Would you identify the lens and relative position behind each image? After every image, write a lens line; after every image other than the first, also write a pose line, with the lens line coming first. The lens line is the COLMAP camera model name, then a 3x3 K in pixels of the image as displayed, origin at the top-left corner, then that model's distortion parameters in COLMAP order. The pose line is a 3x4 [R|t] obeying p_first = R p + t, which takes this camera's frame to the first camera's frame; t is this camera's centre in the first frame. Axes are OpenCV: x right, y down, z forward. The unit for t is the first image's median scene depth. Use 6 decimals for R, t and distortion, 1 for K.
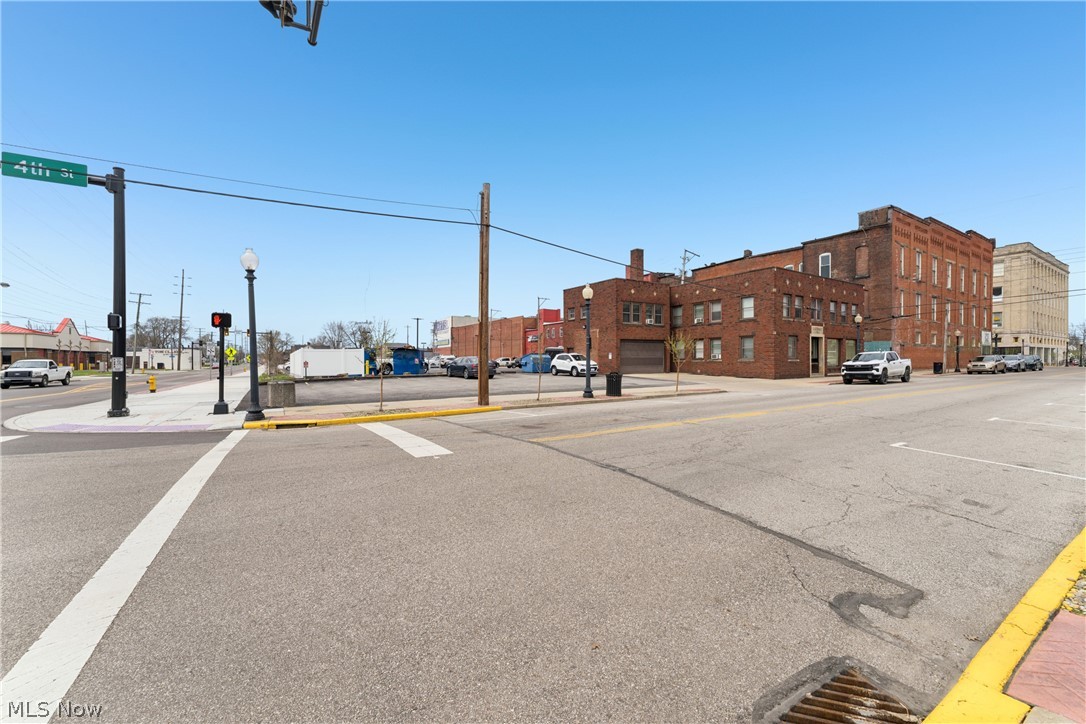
lens RADIAL K [[433.0, 0, 536.8], [0, 433.0, 361.4], [0, 0, 1]] dist [-0.000166, -0.000485]
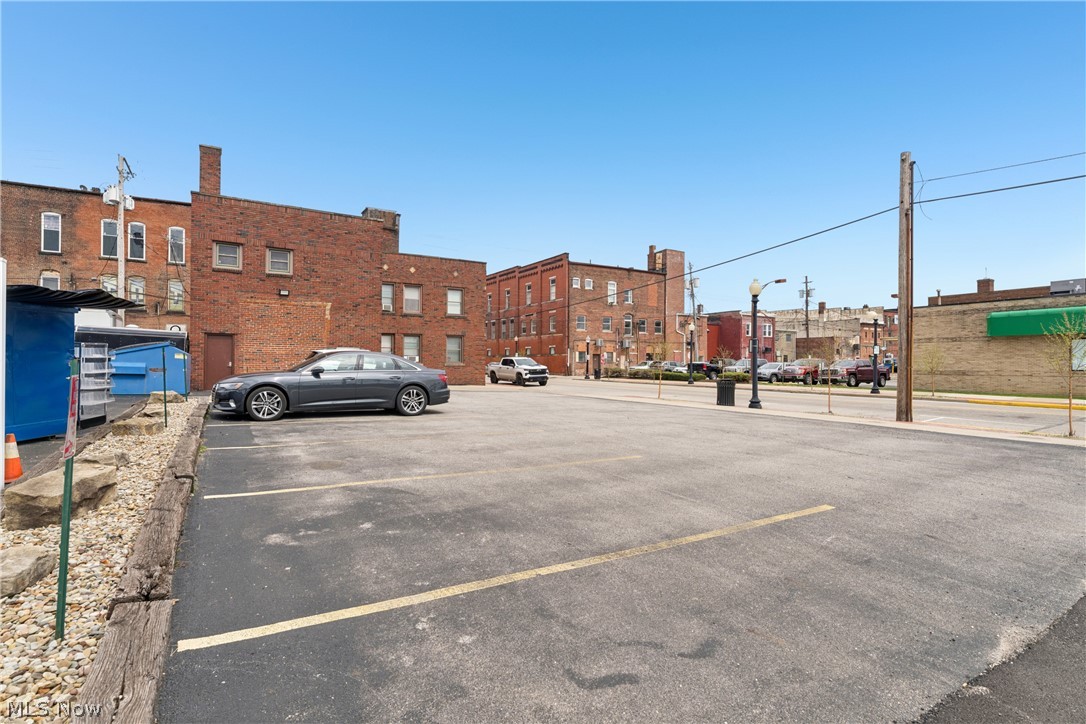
lens RADIAL K [[533.0, 0, 545.9], [0, 533.0, 361.8], [0, 0, 1]] dist [-0.003384, -0.000179]
pose [[0.002670, 0.007721, 0.999967, -0.534134], [-0.004034, 0.999962, -0.007710, -0.000022], [-0.999988, -0.004013, 0.002701, 0.795978]]
